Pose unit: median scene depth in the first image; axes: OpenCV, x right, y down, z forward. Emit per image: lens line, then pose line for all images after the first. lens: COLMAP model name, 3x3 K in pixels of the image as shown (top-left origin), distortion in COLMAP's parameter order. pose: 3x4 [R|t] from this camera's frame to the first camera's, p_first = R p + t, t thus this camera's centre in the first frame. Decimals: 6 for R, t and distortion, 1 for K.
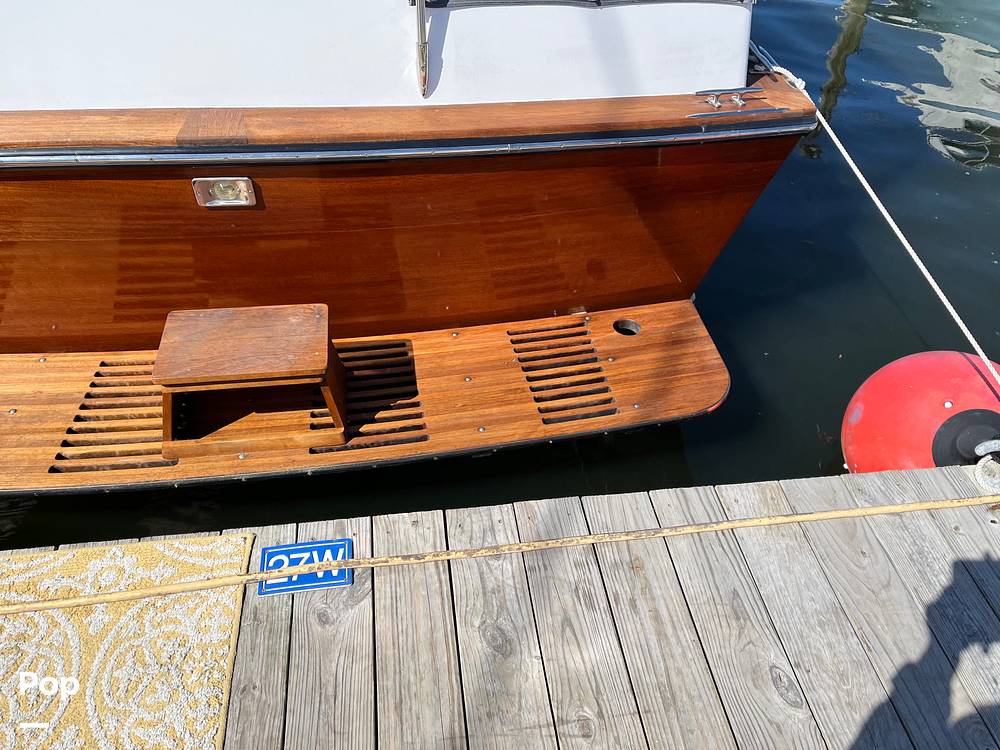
lens RADIAL K [[756.1, 0, 502.6], [0, 756.1, 374.0], [0, 0, 1]] dist [0.078560, -0.100098]
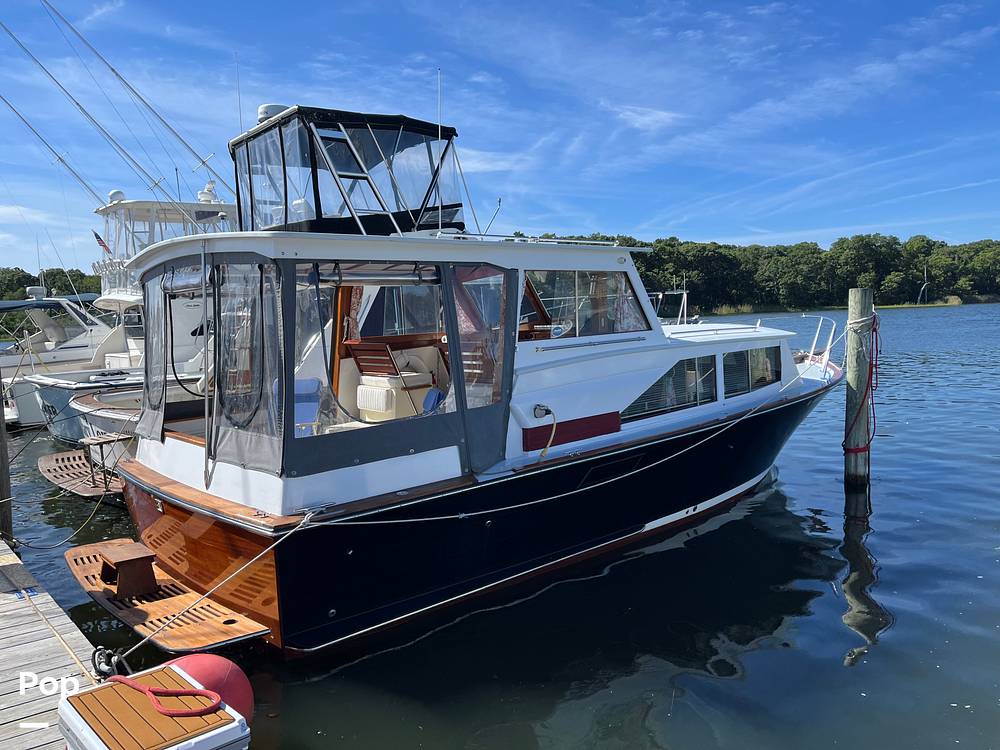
lens RADIAL K [[756.1, 0, 517.4], [0, 756.1, 377.9], [0, 0, 1]] dist [0.078560, -0.100098]
pose [[0.546727, 0.005670, -0.837292, 2.752392], [-0.526520, 0.779859, -0.338521, -0.341843], [0.651050, 0.625930, 0.429355, 0.327194]]
